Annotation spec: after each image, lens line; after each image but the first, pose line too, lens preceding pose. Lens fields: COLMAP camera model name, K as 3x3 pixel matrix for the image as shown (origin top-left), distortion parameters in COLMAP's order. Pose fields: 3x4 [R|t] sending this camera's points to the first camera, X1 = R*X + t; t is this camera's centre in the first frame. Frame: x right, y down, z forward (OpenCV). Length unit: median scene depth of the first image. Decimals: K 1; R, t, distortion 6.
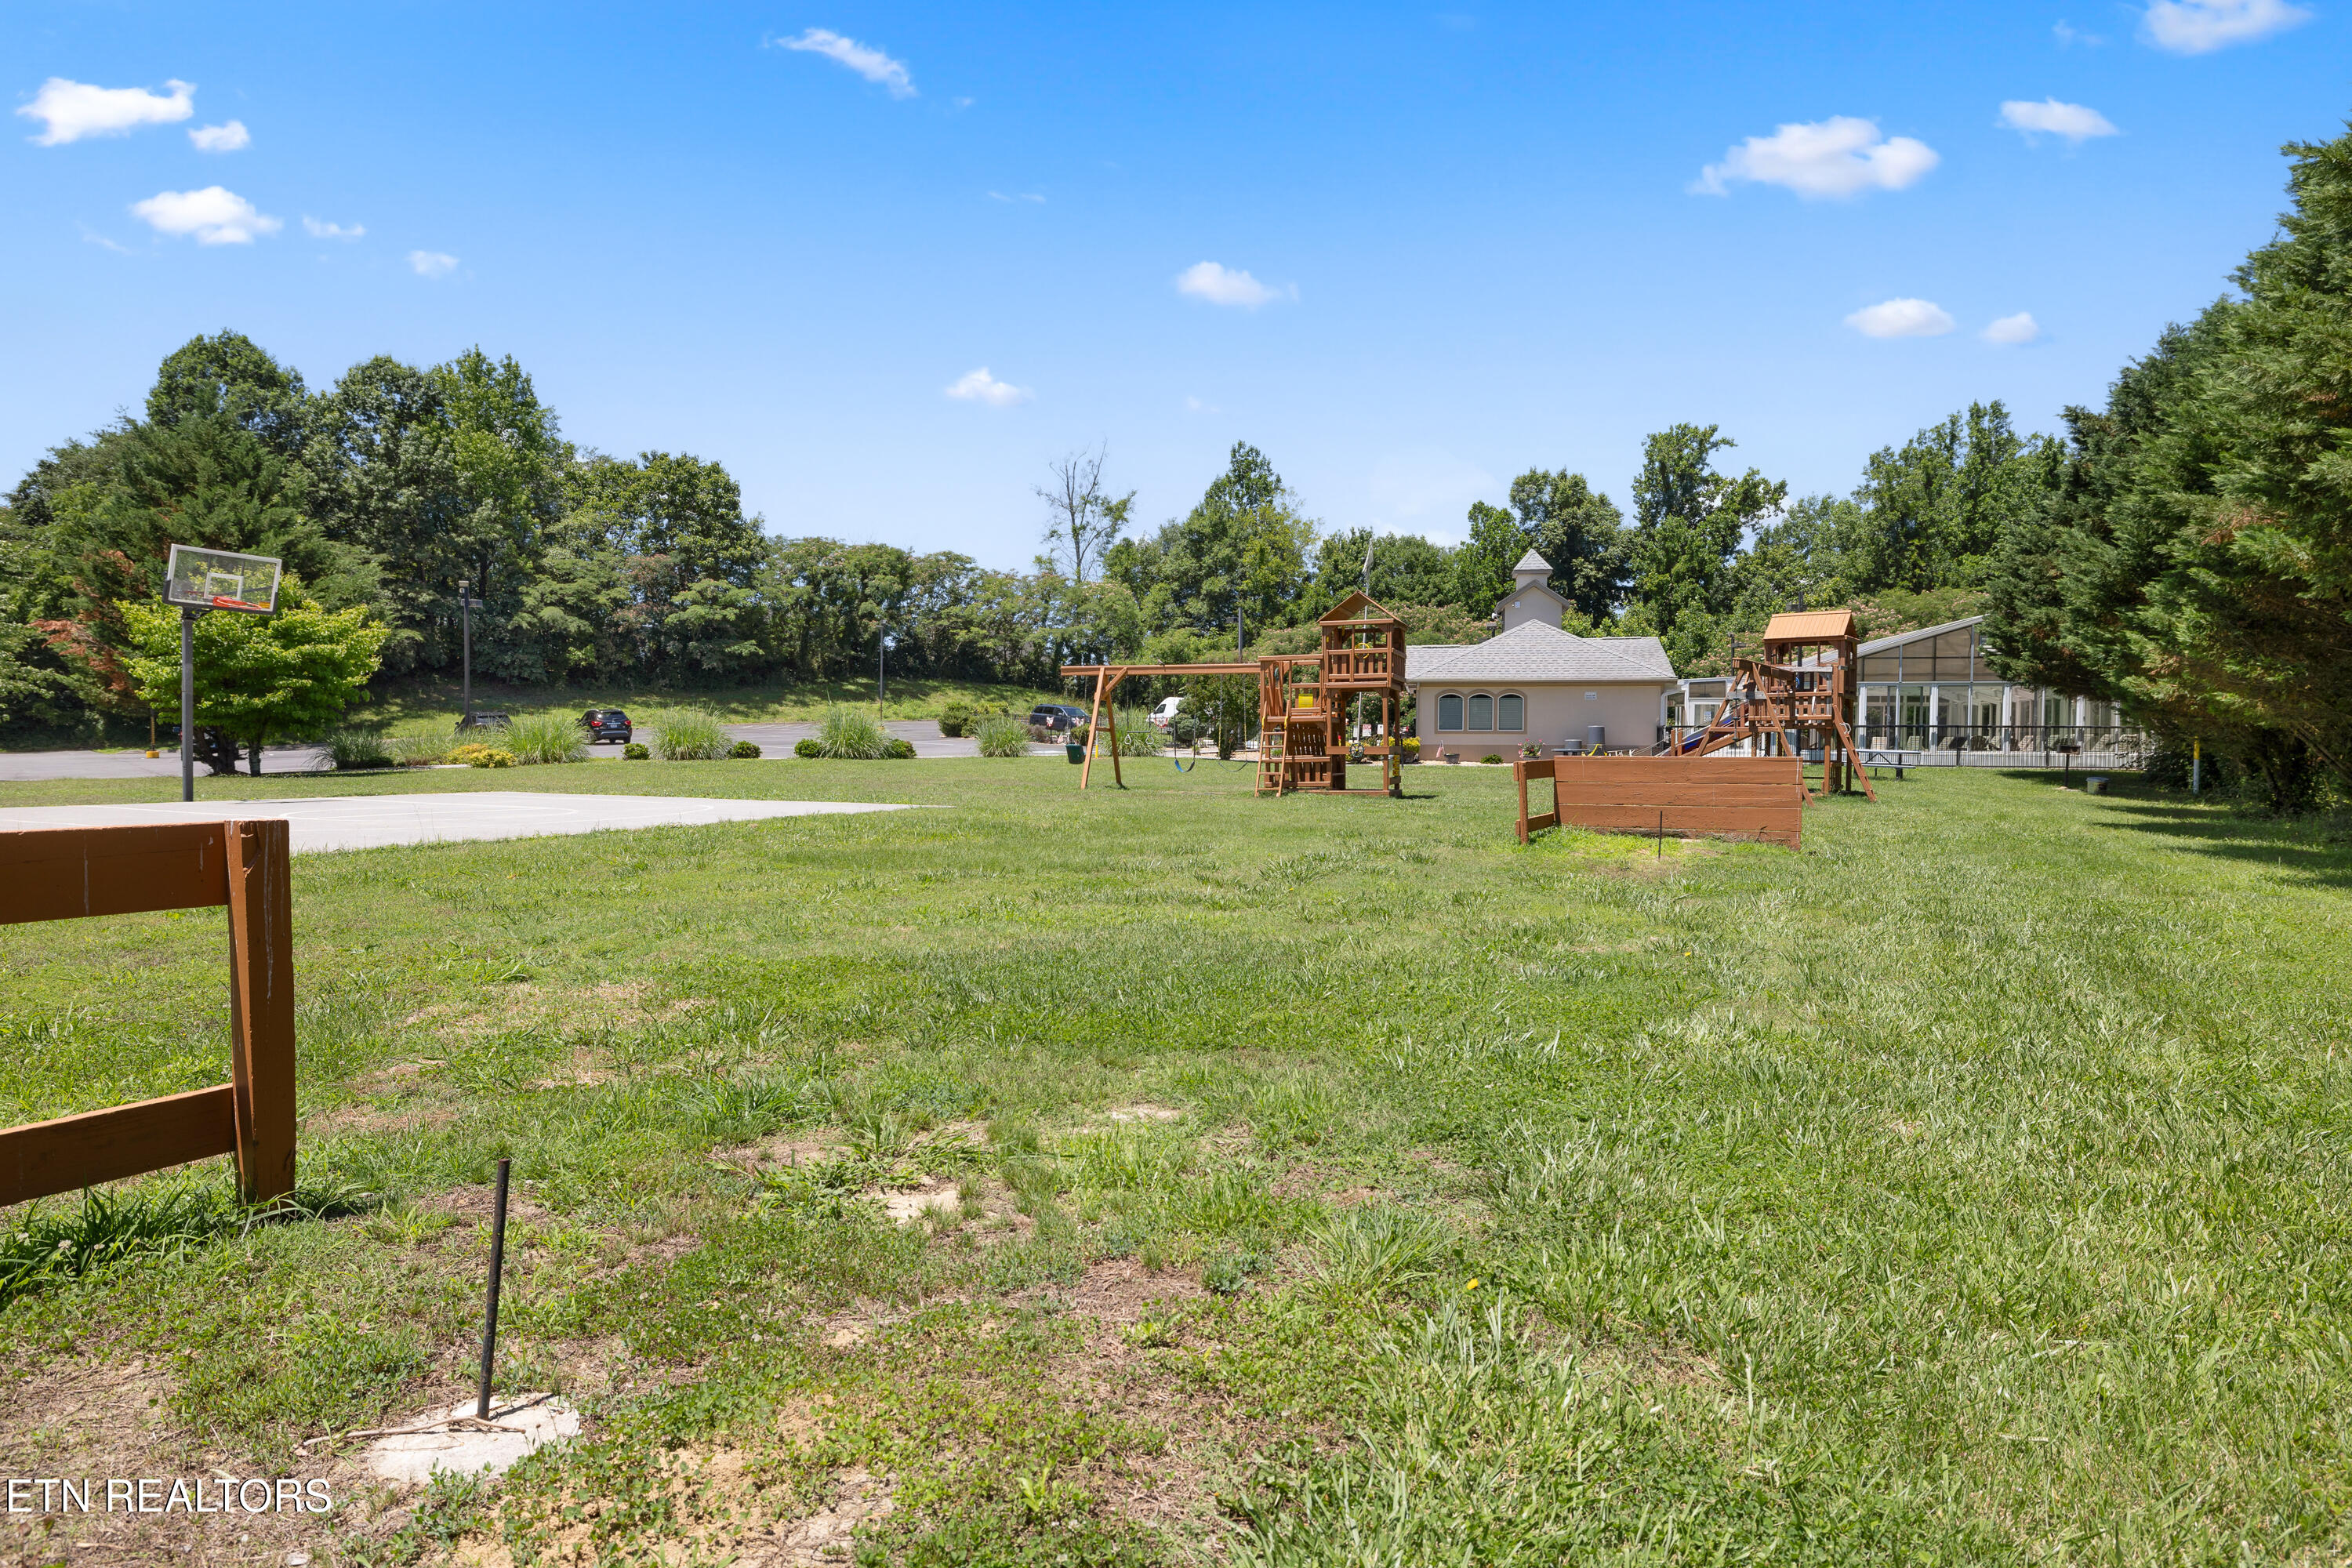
lens RADIAL K [[1348.5, 0, 1175.3], [0, 1348.5, 779.3], [0, 0, 1]] dist [0.011184, -0.002381]
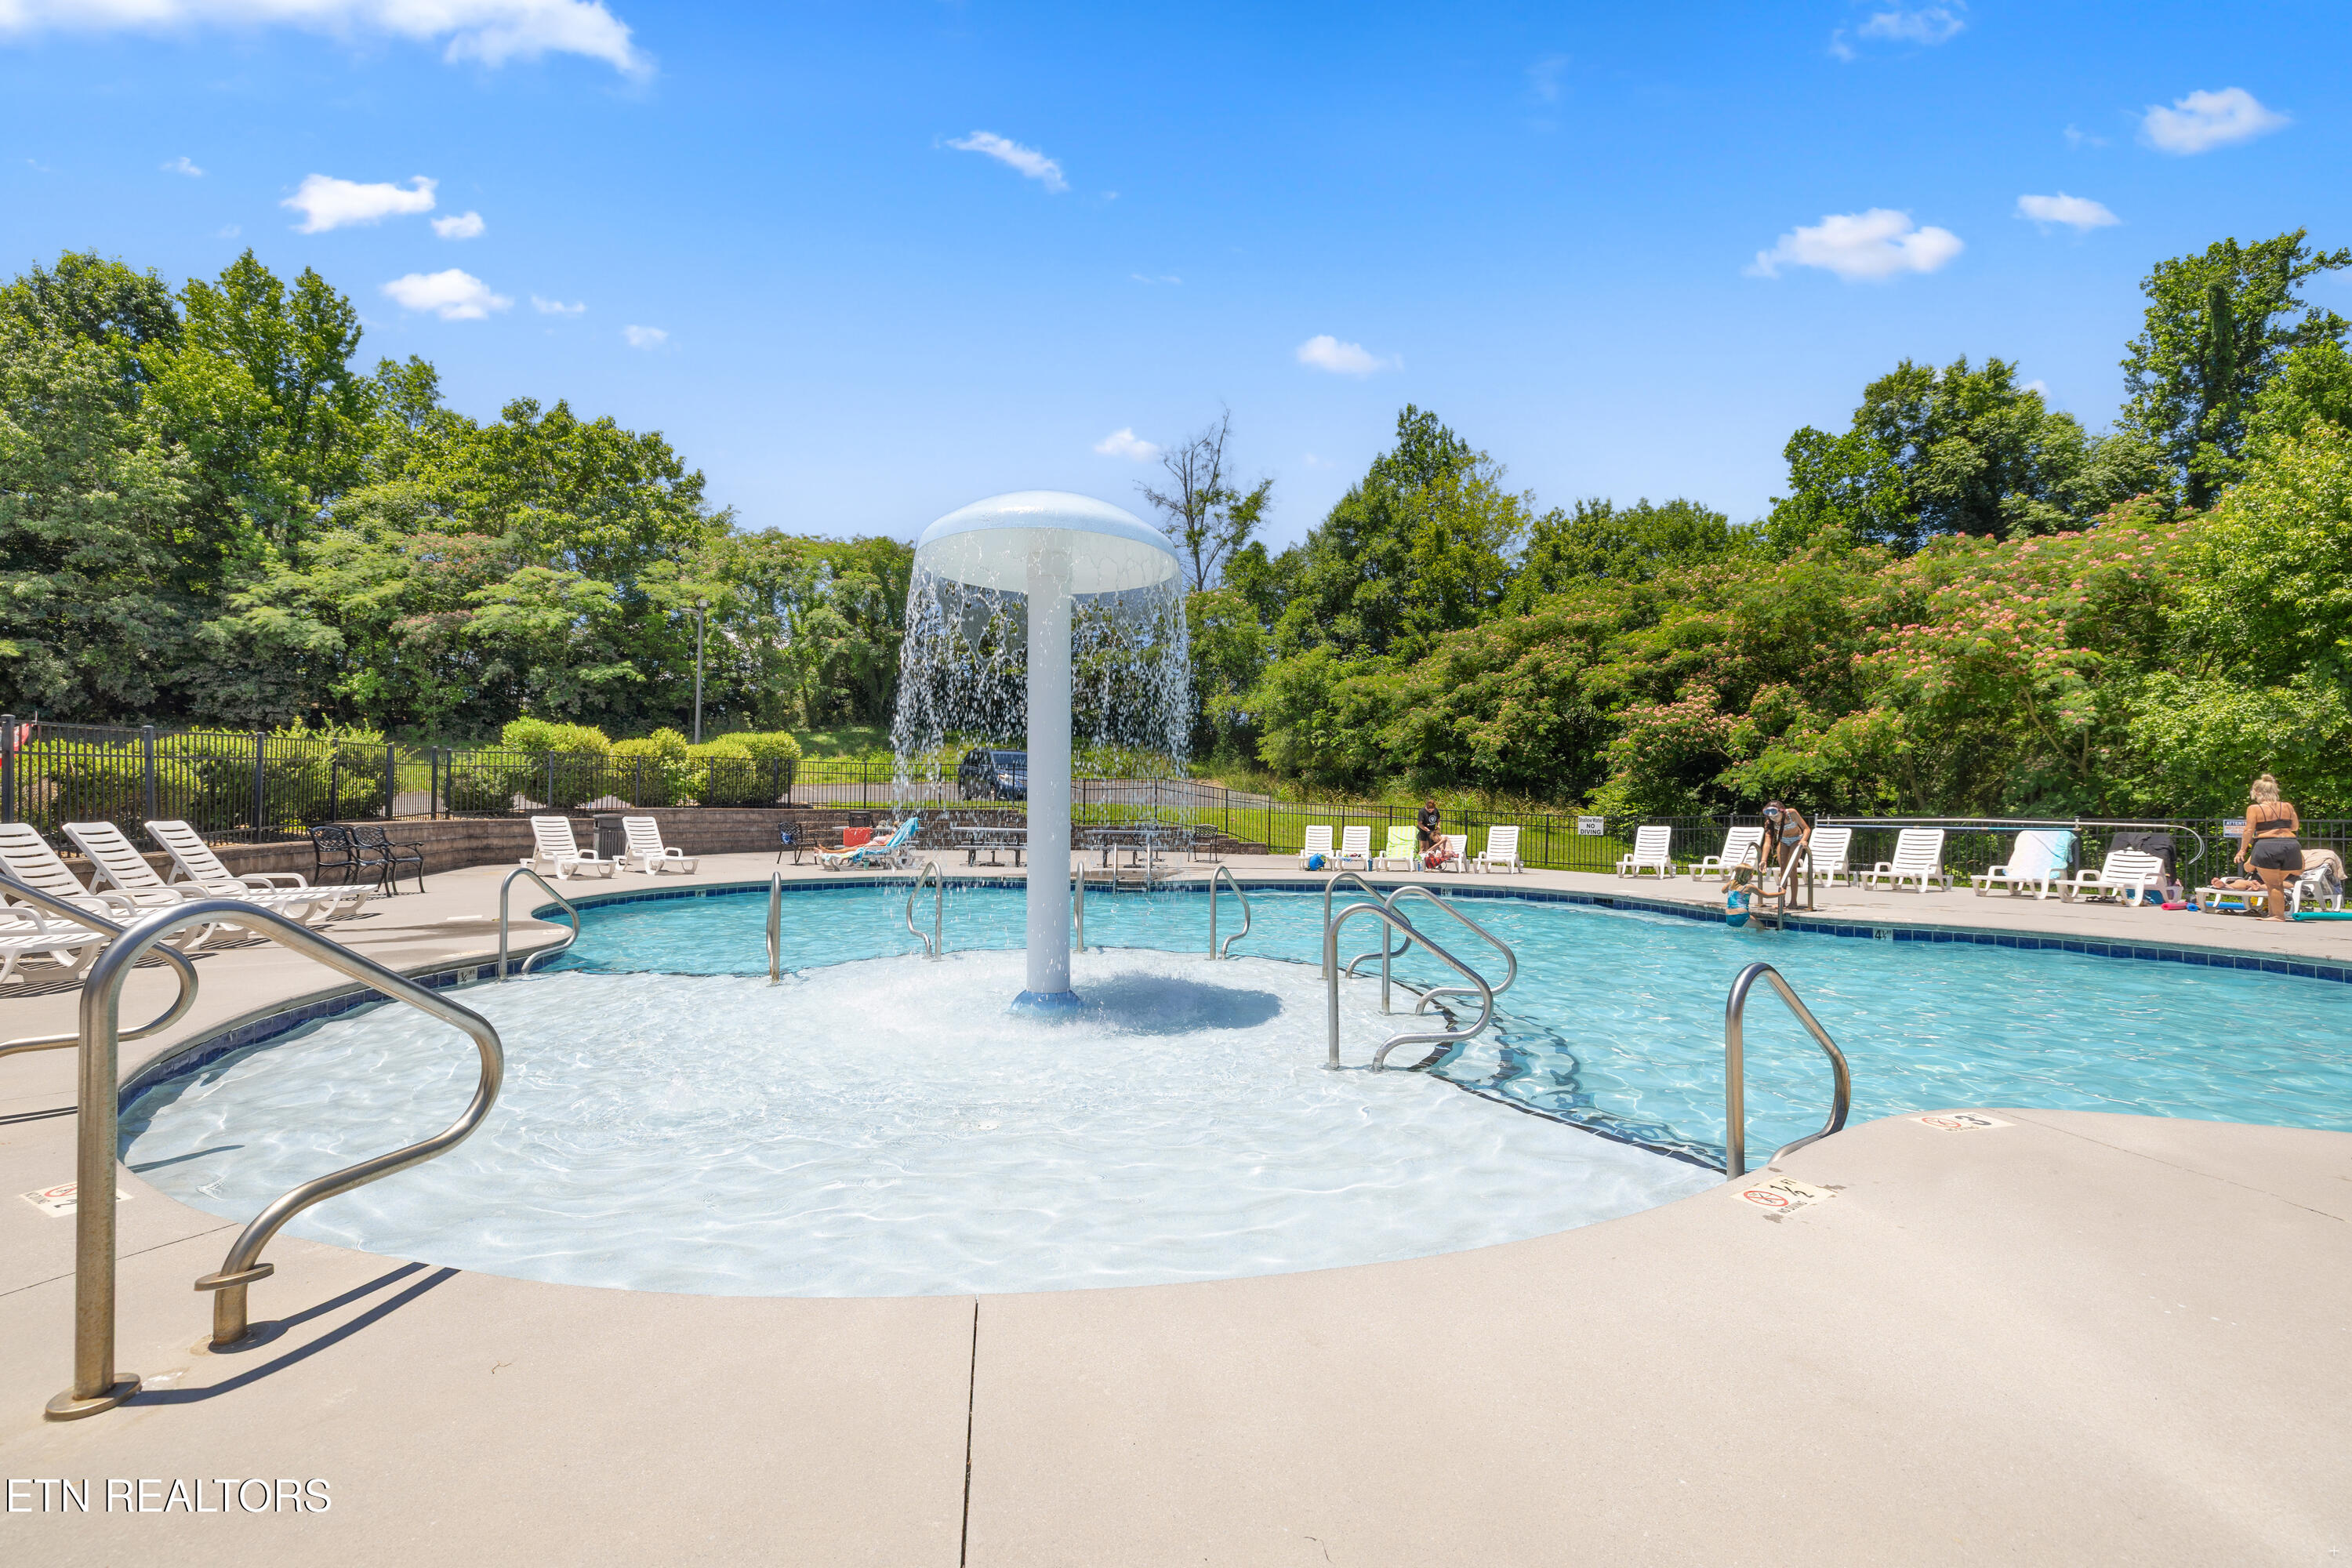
lens RADIAL K [[1035.5, 0, 1139.3], [0, 1035.5, 767.9], [0, 0, 1]] dist [0.001119, 0.001617]
pose [[0.967705, -0.007306, -0.251981, 0.053522], [-0.009202, 0.997890, -0.064273, -0.018232], [0.251918, 0.064516, 0.965596, 0.512577]]
